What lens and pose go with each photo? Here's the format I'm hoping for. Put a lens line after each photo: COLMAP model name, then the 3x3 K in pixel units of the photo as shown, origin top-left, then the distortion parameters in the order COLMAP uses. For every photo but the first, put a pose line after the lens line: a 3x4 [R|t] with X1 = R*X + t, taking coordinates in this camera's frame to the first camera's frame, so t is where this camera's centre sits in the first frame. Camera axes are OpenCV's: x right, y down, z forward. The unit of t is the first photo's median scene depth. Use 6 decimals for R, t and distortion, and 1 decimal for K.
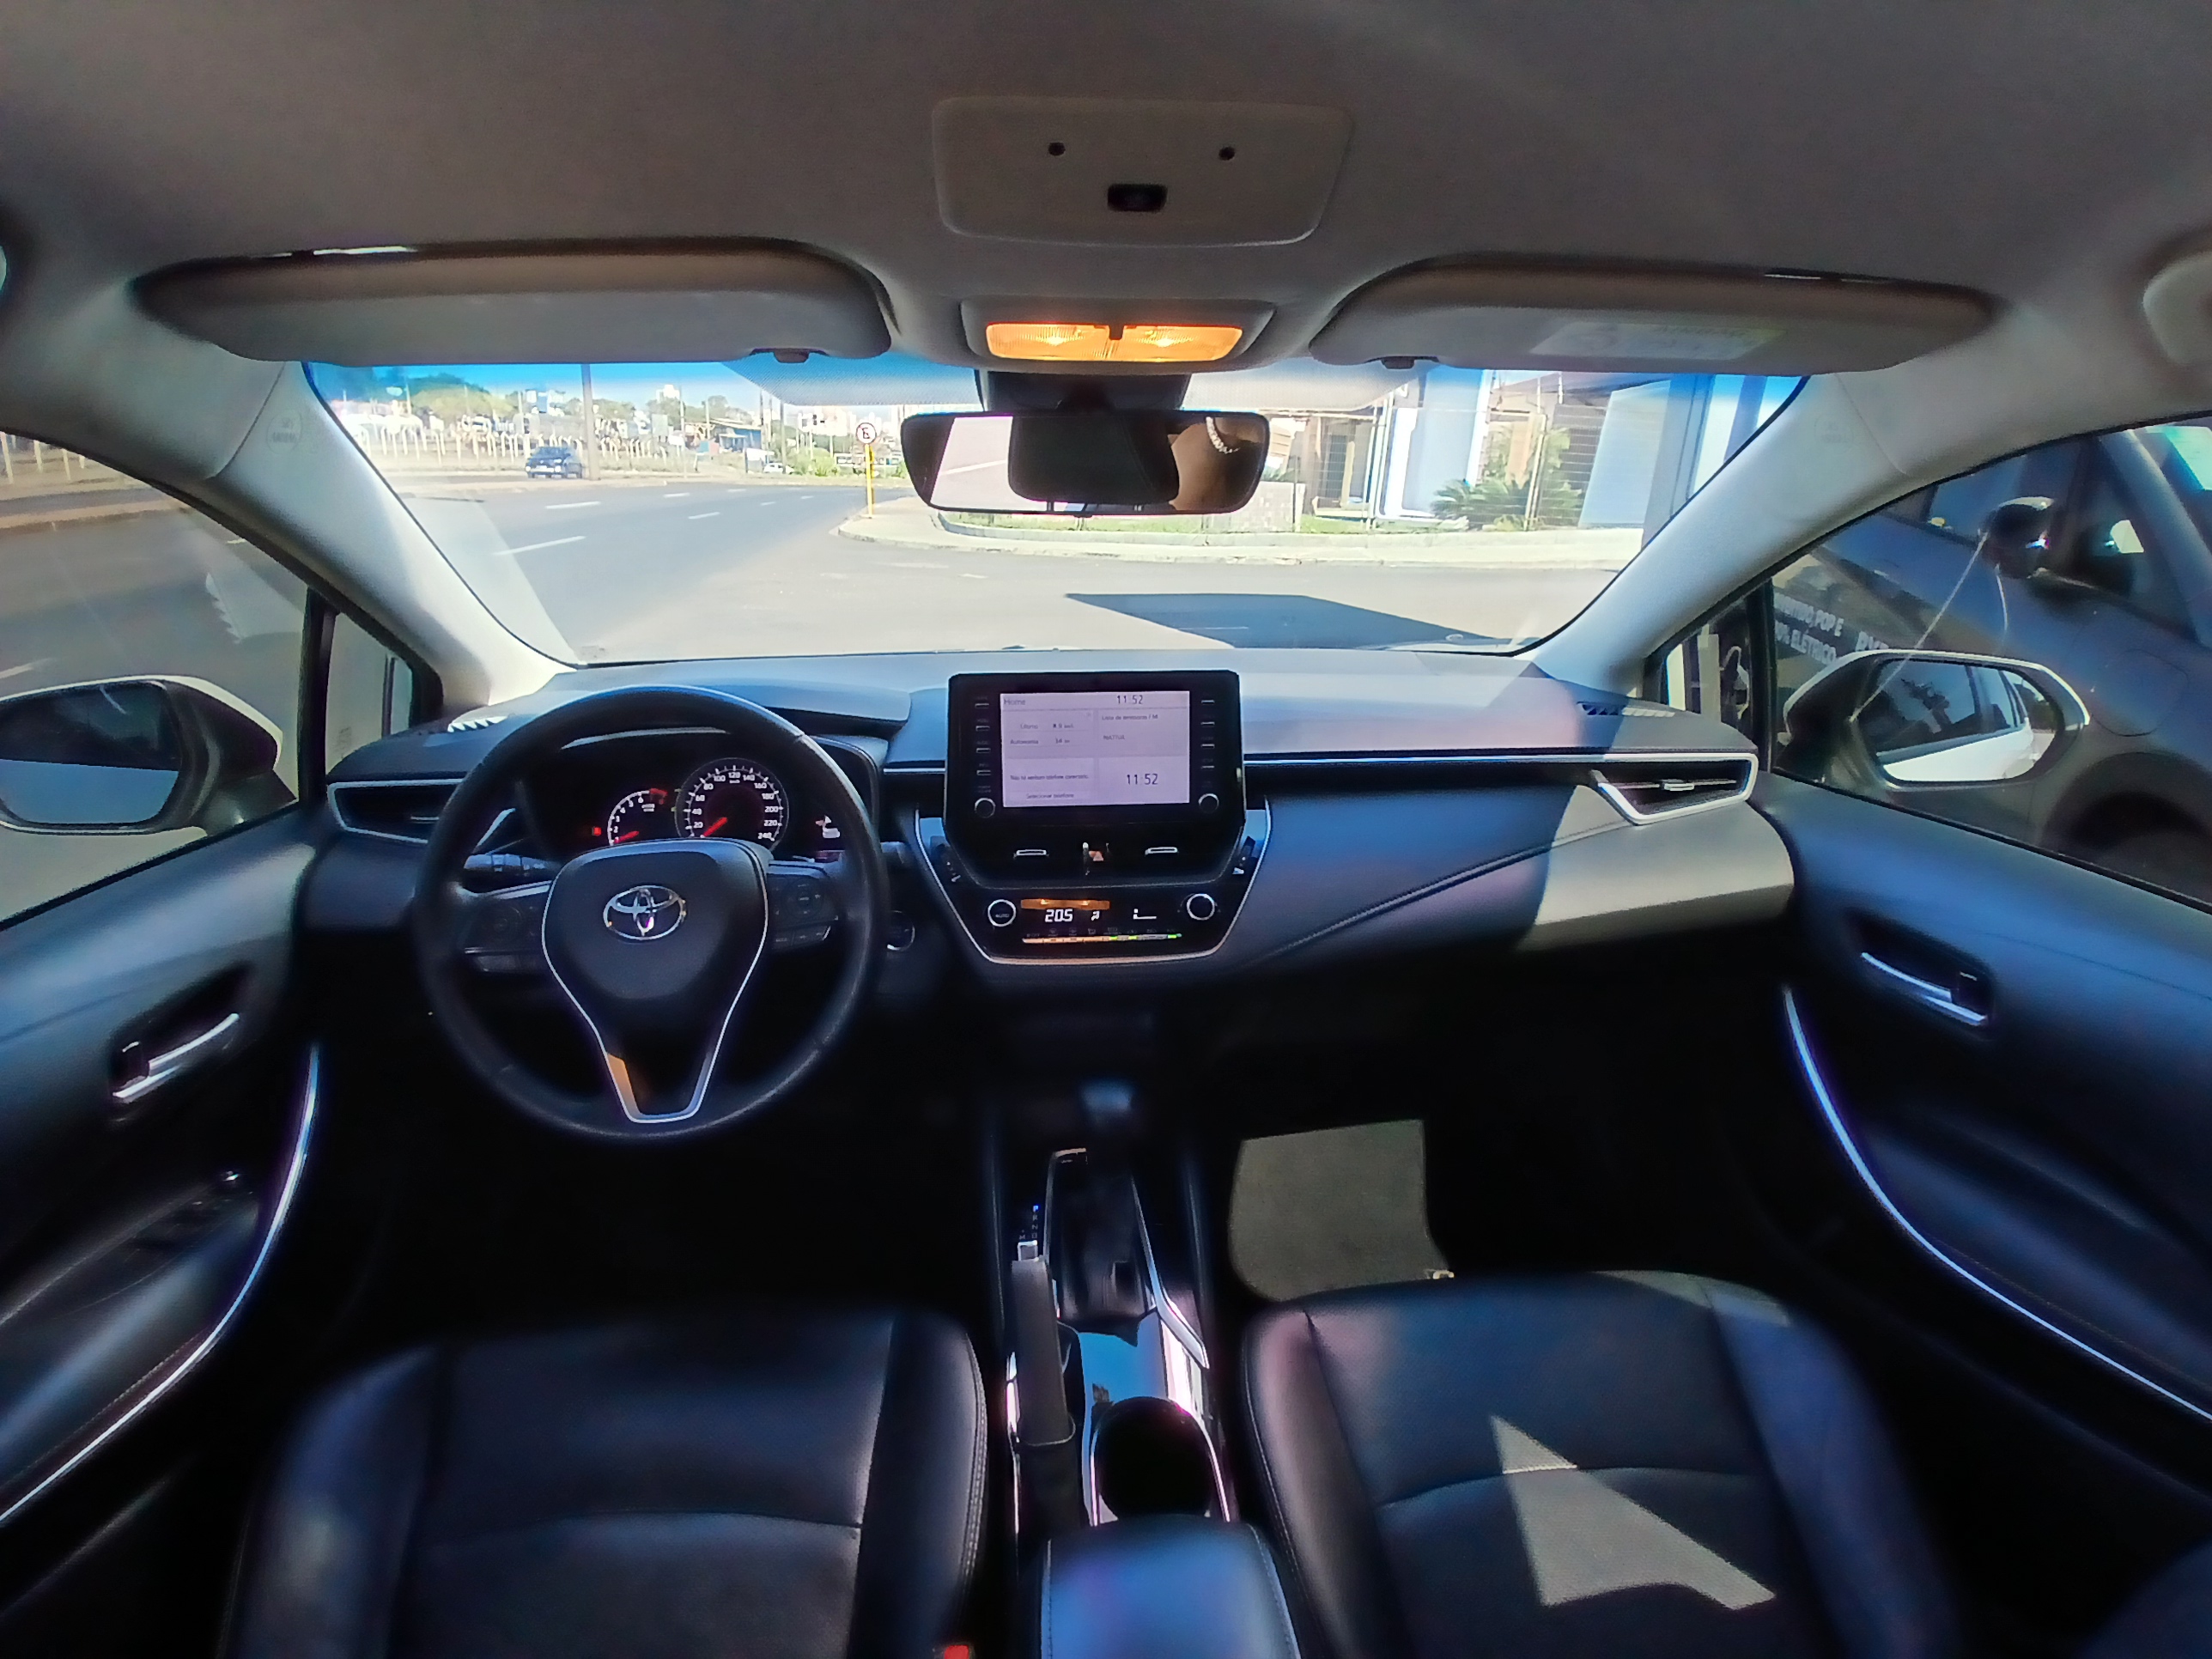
lens RADIAL K [[1087.8, 0, 1103.0], [0, 1087.8, 855.4], [0, 0, 1]] dist [-0.000557, -0.023131]
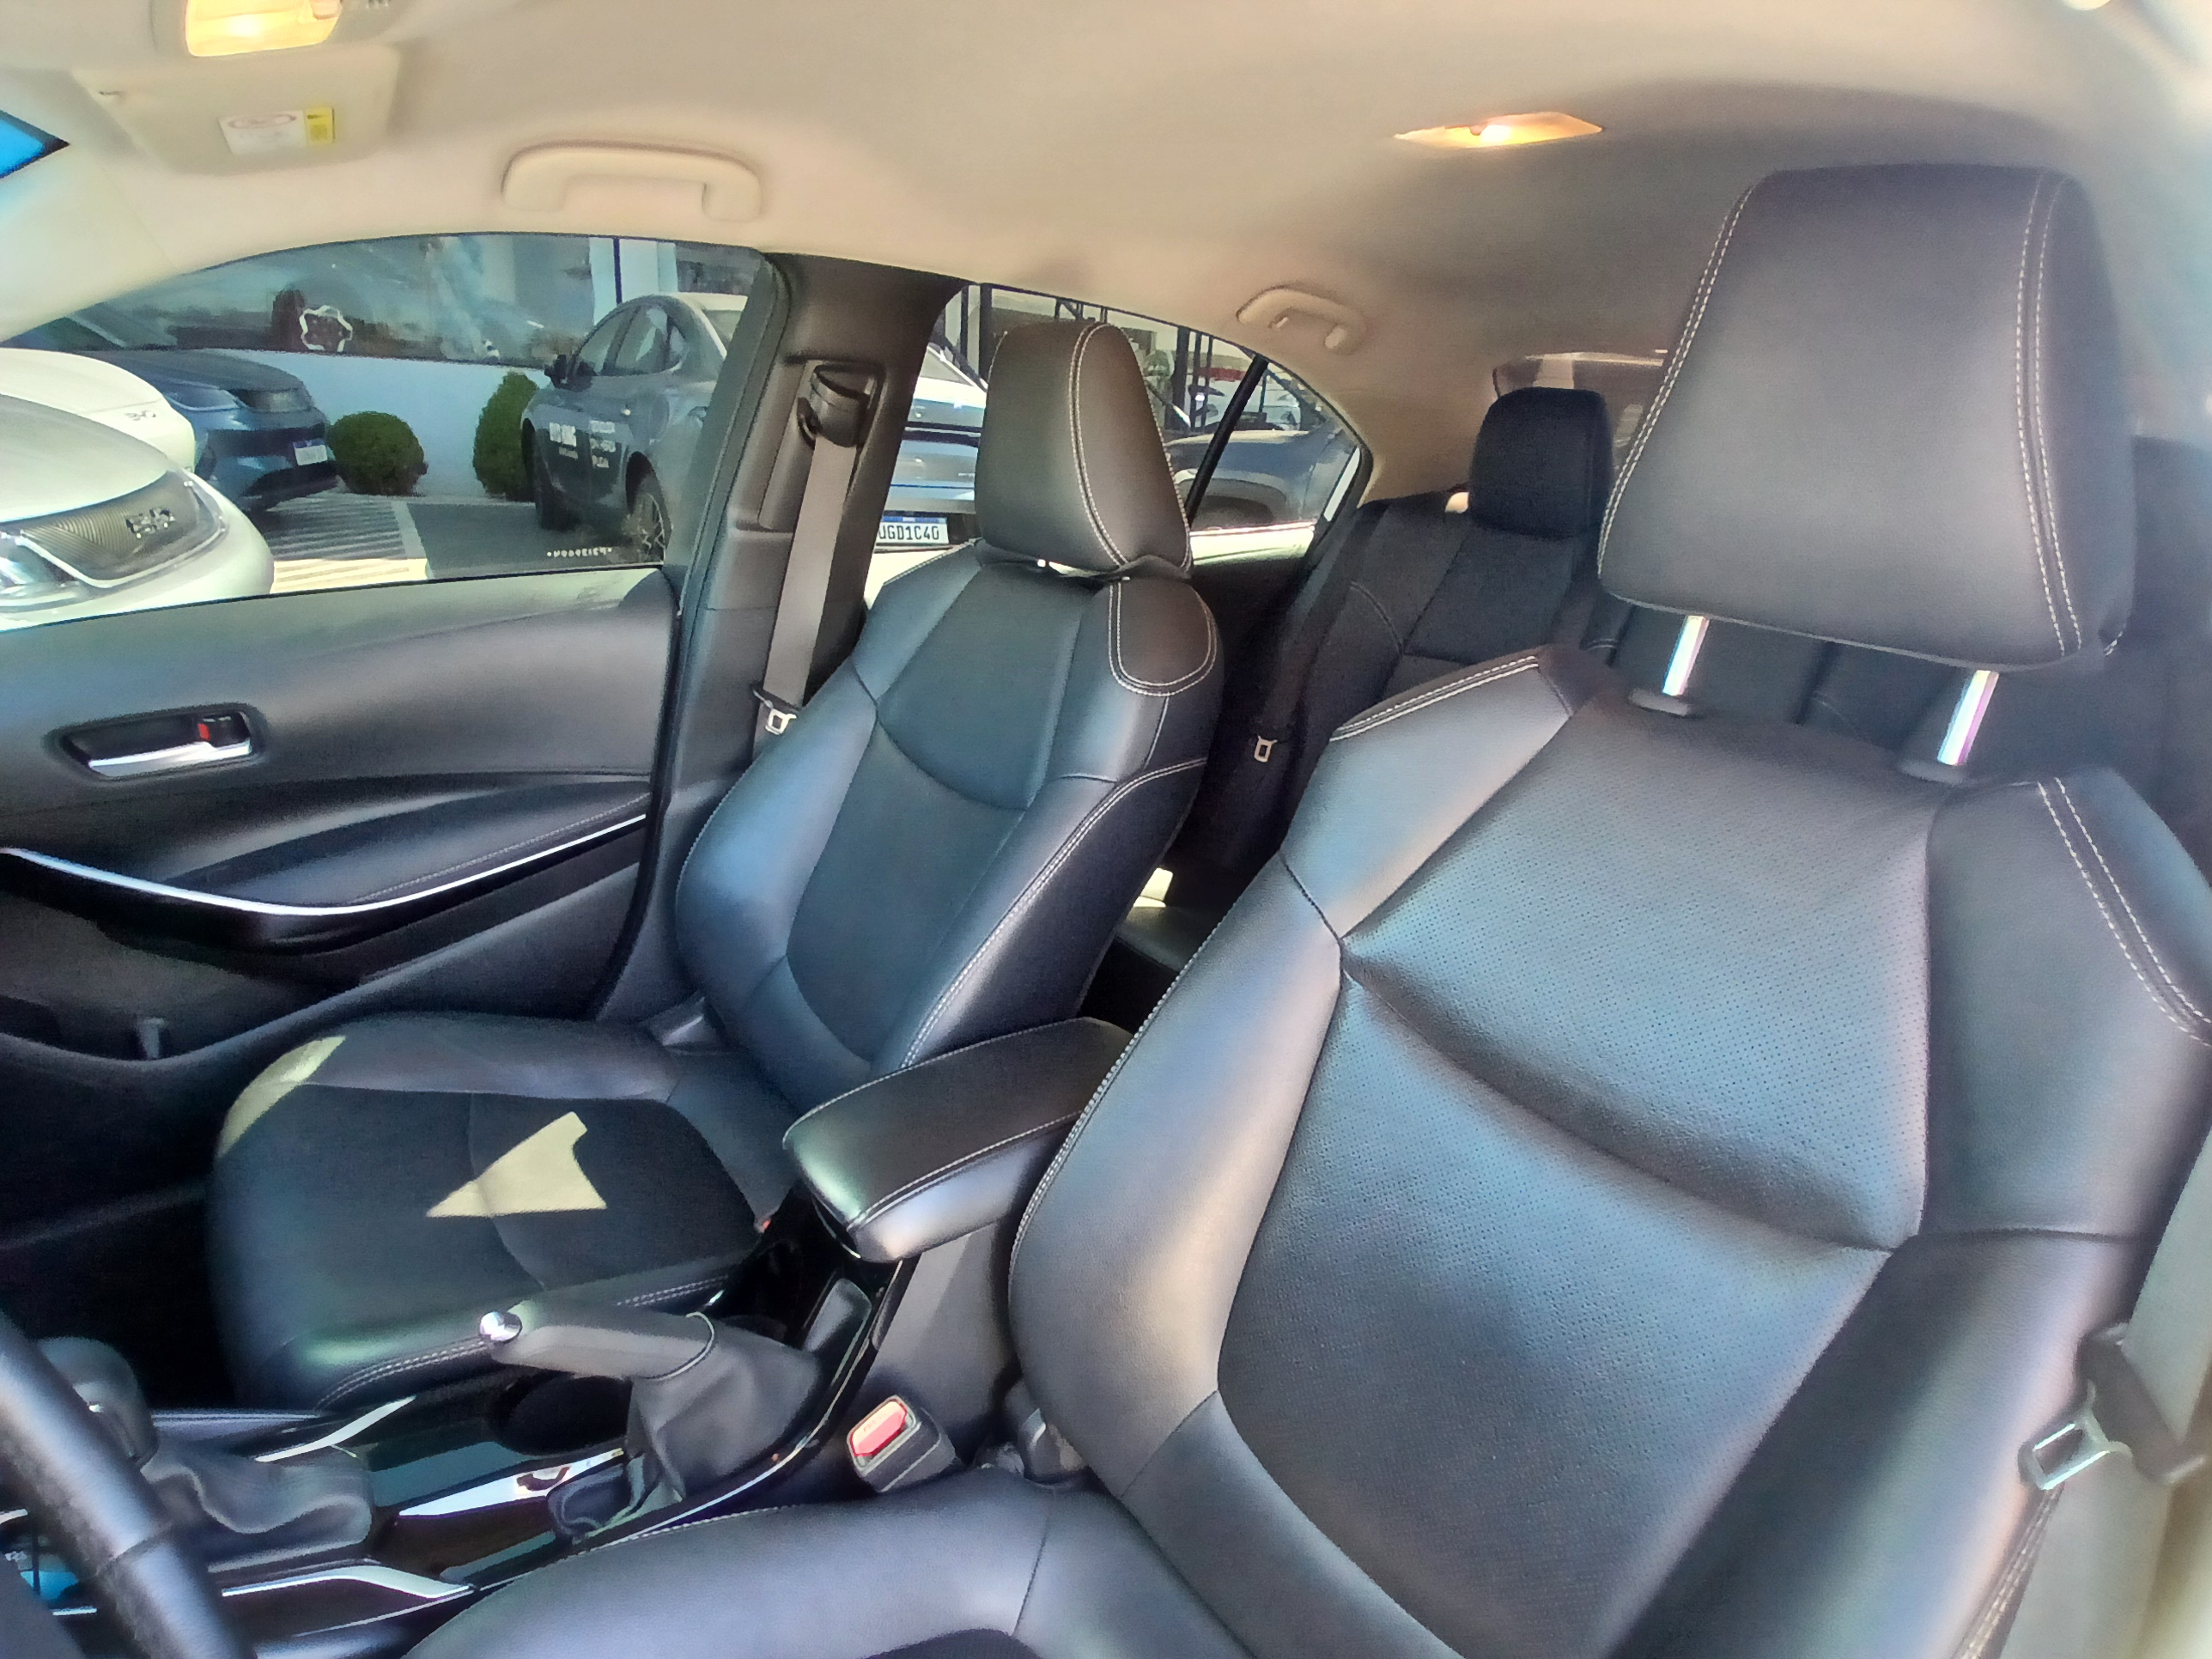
lens RADIAL K [[1097.7, 0, 1108.5], [0, 1097.7, 841.1], [0, 0, 1]] dist [0.000839, -0.038862]
pose [[-0.526989, -0.339707, 0.779026, -0.515414], [0.213130, 0.834522, 0.508083, -0.130526], [-0.822714, 0.433788, -0.367383, 0.535830]]
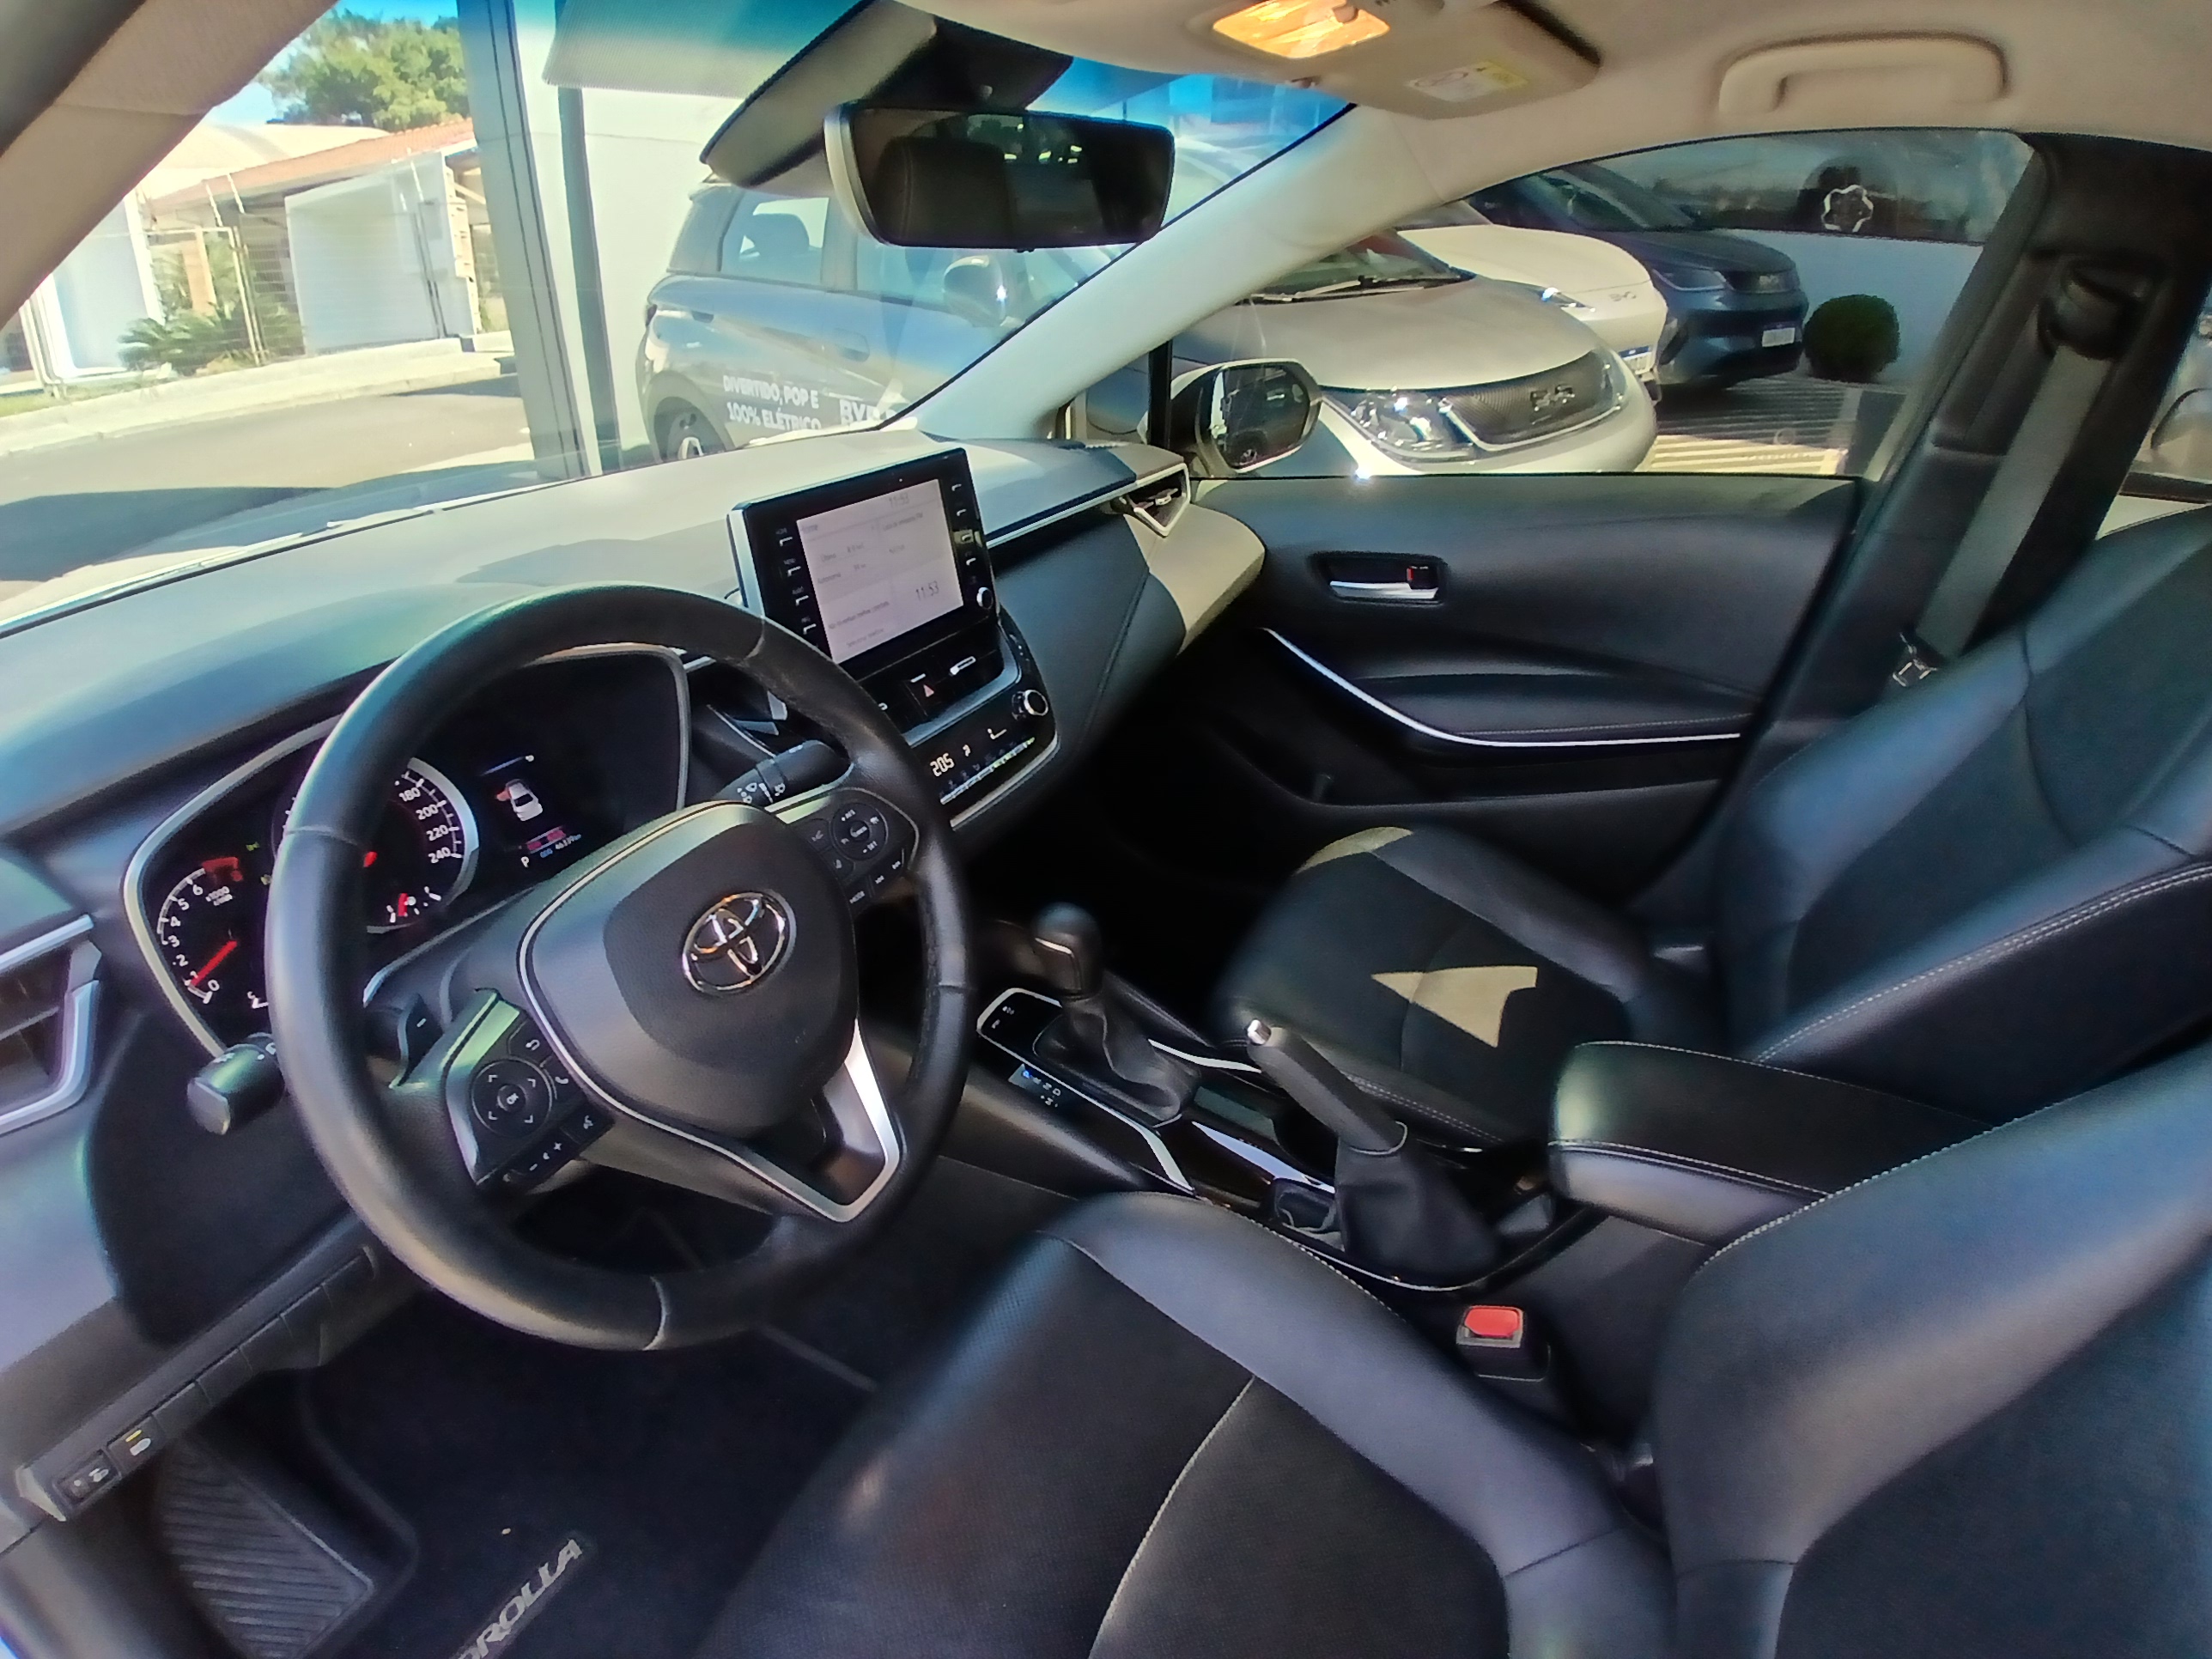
lens RADIAL K [[1098.8, 0, 1106.0], [0, 1098.8, 829.5], [0, 0, 1]] dist [0.000352, -0.043162]
pose [[0.531469, -0.403996, 0.744532, -0.564346], [0.304655, 0.911290, 0.277010, -0.087279], [-0.790396, 0.079603, 0.607402, 0.335205]]
